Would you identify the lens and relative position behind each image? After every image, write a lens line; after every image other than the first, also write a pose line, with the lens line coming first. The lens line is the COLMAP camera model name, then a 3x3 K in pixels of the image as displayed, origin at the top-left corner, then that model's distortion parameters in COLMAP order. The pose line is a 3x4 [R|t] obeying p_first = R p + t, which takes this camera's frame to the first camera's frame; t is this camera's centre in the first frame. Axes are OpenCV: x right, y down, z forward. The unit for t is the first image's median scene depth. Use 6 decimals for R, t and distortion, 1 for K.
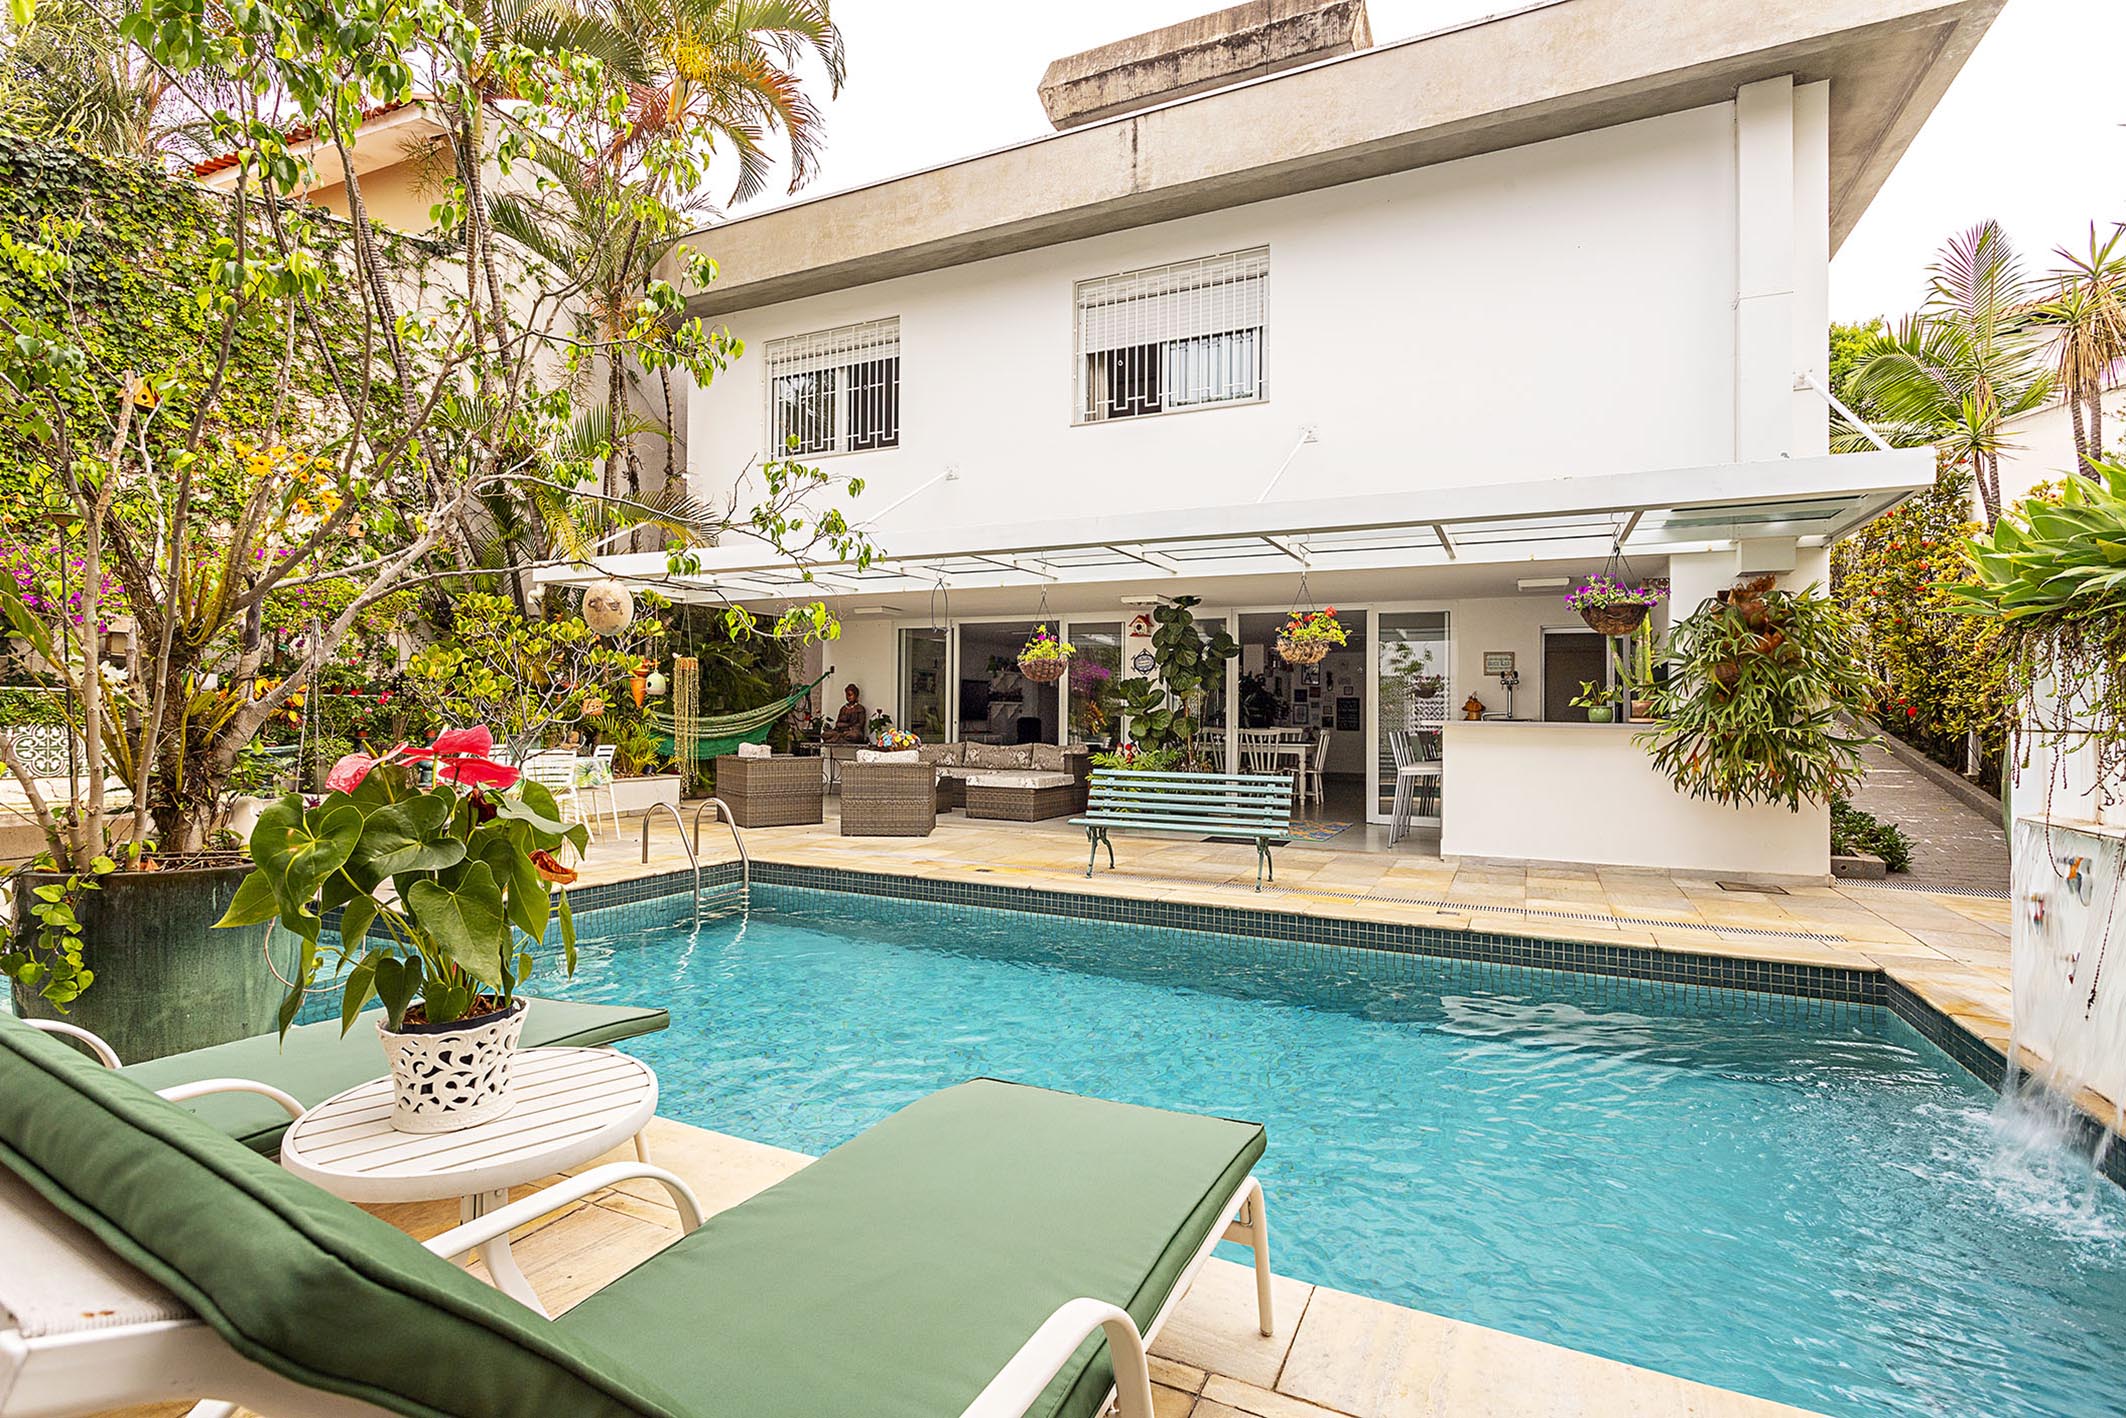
lens RADIAL K [[981.7, 0, 1062.8], [0, 981.7, 708.3], [0, 0, 1]] dist [0.001684, 0.000471]
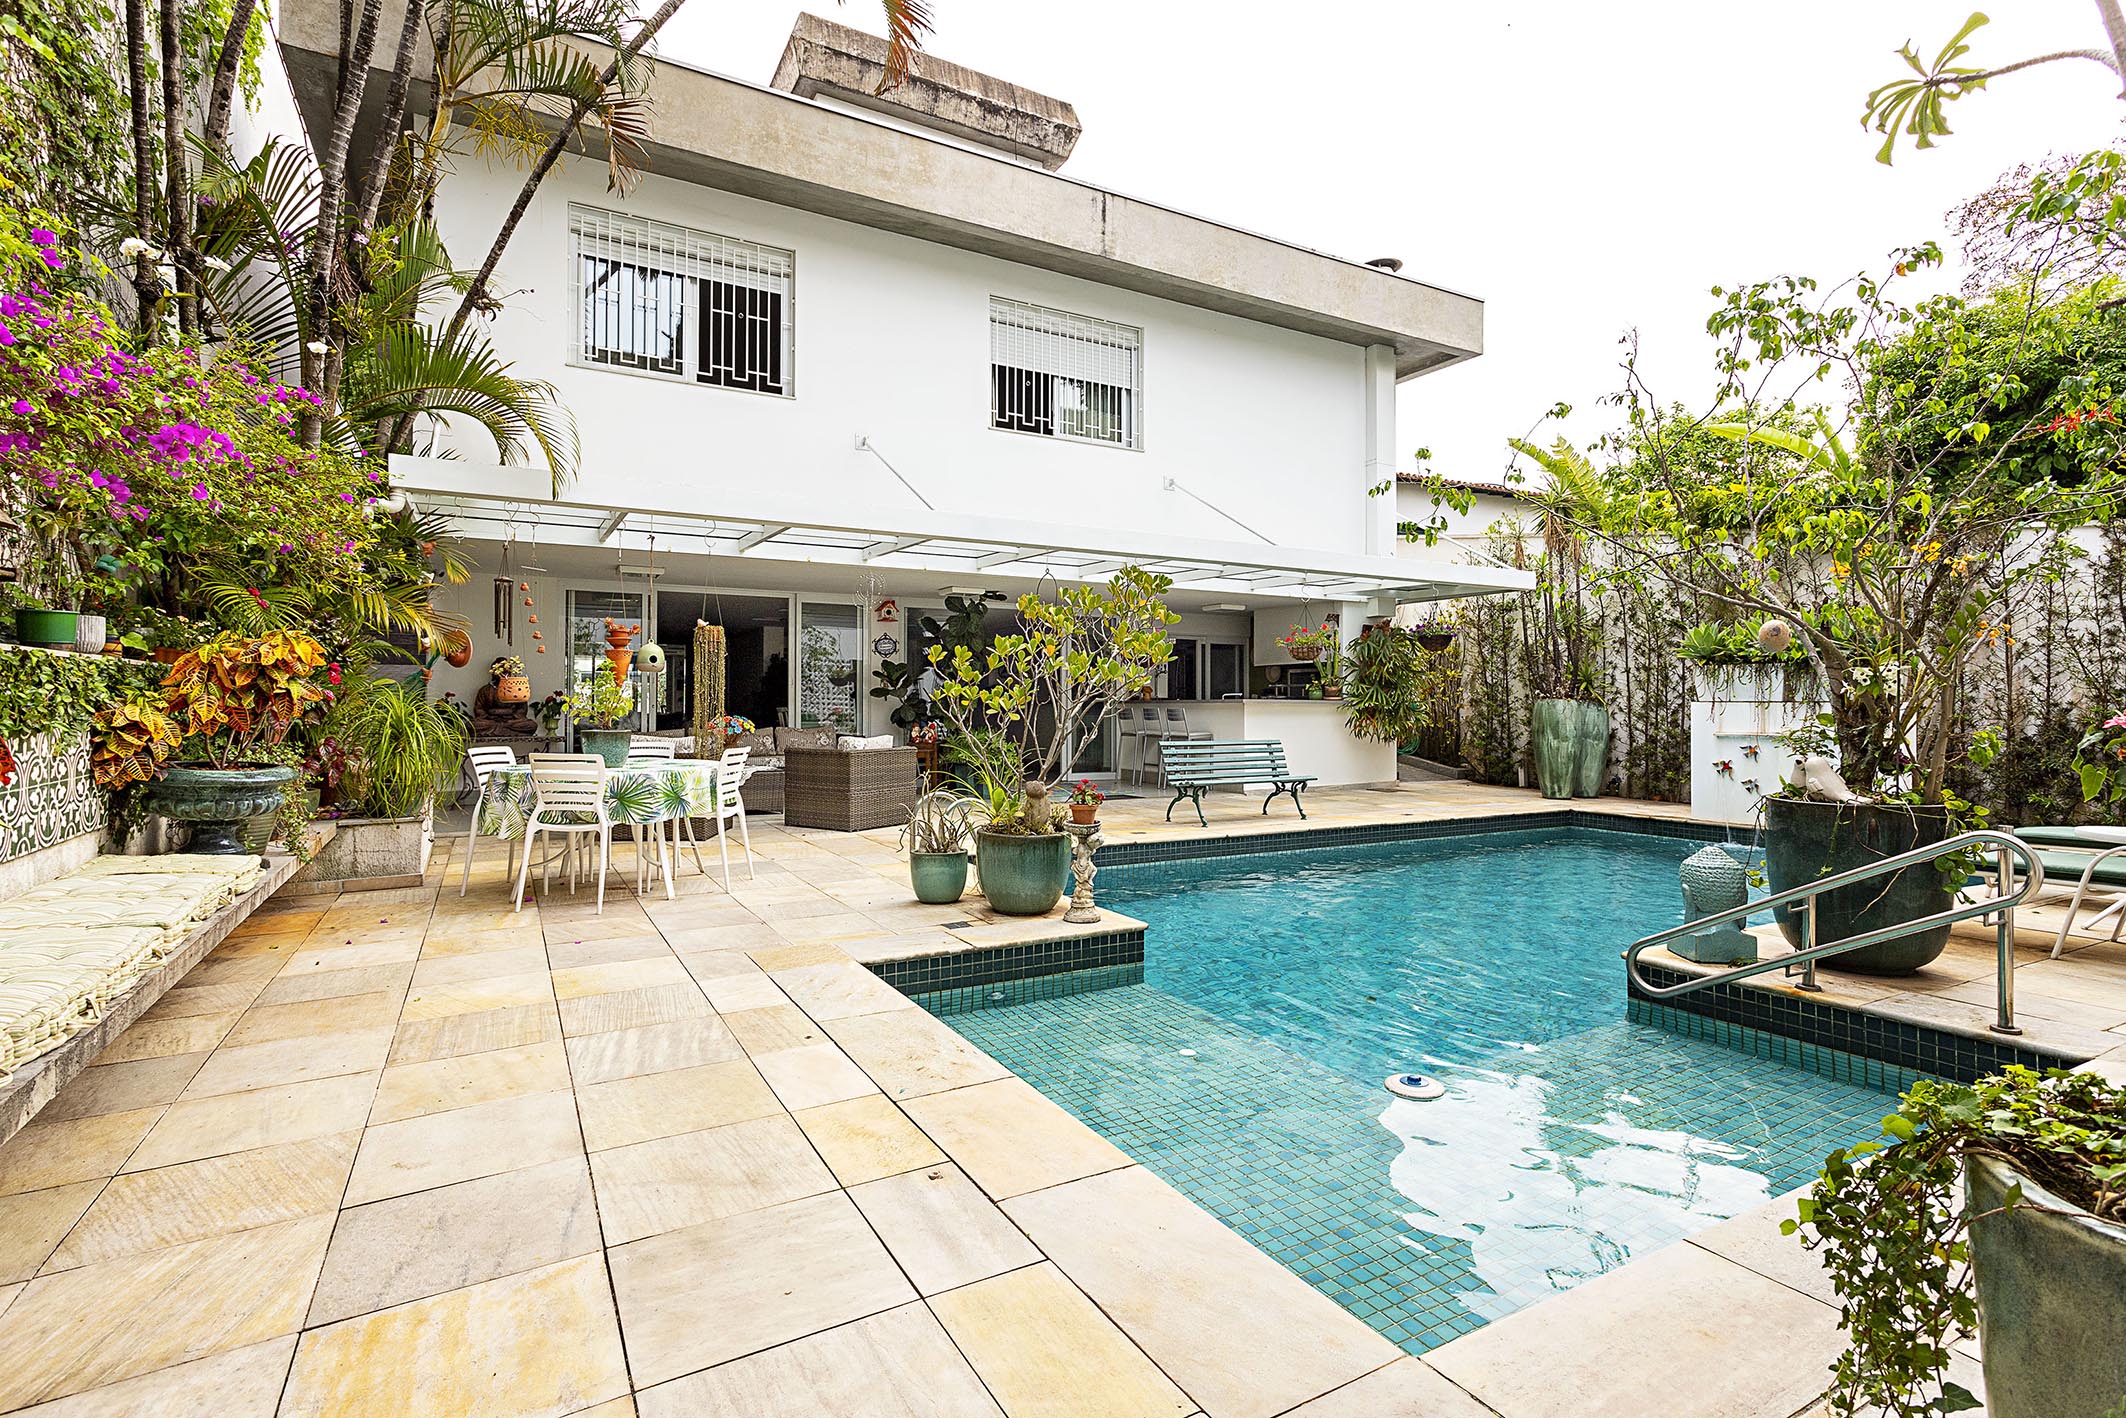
lens RADIAL K [[981.7, 0, 1042.5], [0, 981.7, 701.6], [0, 0, 1]] dist [0.001684, 0.000471]
pose [[0.591510, -0.007985, 0.806258, -0.822694], [0.004246, 0.999968, 0.006789, 0.003118], [-0.806287, -0.000592, 0.591525, 0.320443]]
